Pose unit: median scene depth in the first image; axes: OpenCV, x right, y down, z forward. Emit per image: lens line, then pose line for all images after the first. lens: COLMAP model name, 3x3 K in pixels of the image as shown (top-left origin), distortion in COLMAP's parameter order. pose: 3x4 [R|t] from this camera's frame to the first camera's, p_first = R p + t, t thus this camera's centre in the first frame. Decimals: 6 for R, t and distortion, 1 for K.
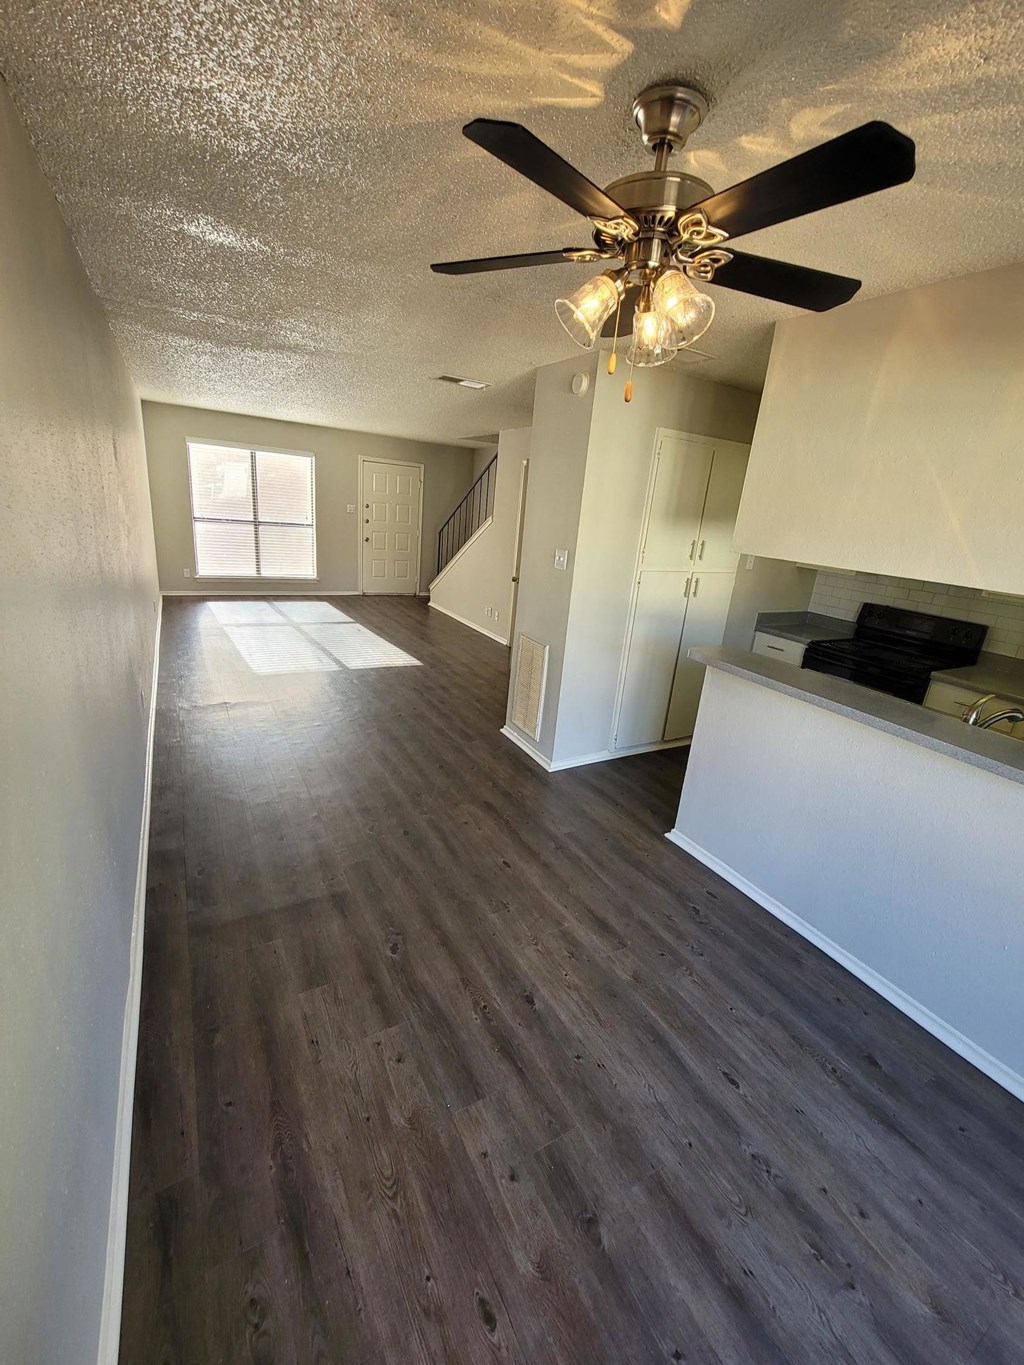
lens RADIAL K [[561.0, 0, 515.8], [0, 561.0, 681.2], [0, 0, 1]] dist [-0.011918, -0.000166]
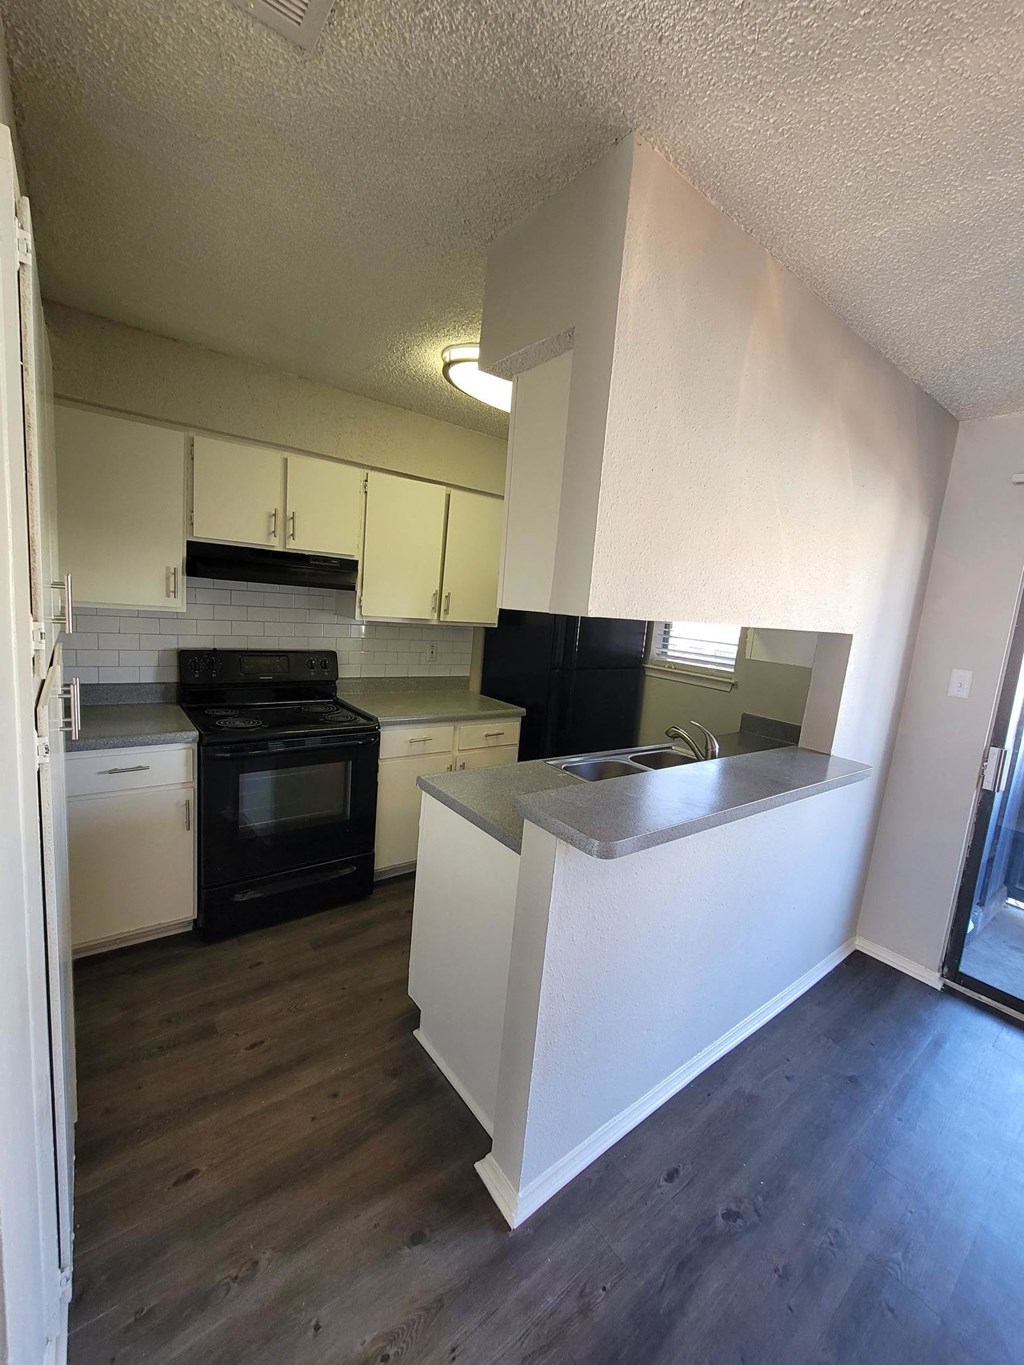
lens RADIAL K [[561.0, 0, 515.8], [0, 561.0, 681.2], [0, 0, 1]] dist [-0.011918, -0.000166]
pose [[-0.130368, -0.238914, 0.962249, -0.066725], [0.216859, 0.940161, 0.262811, -0.295223], [-0.967459, 0.242935, -0.070756, 1.053995]]
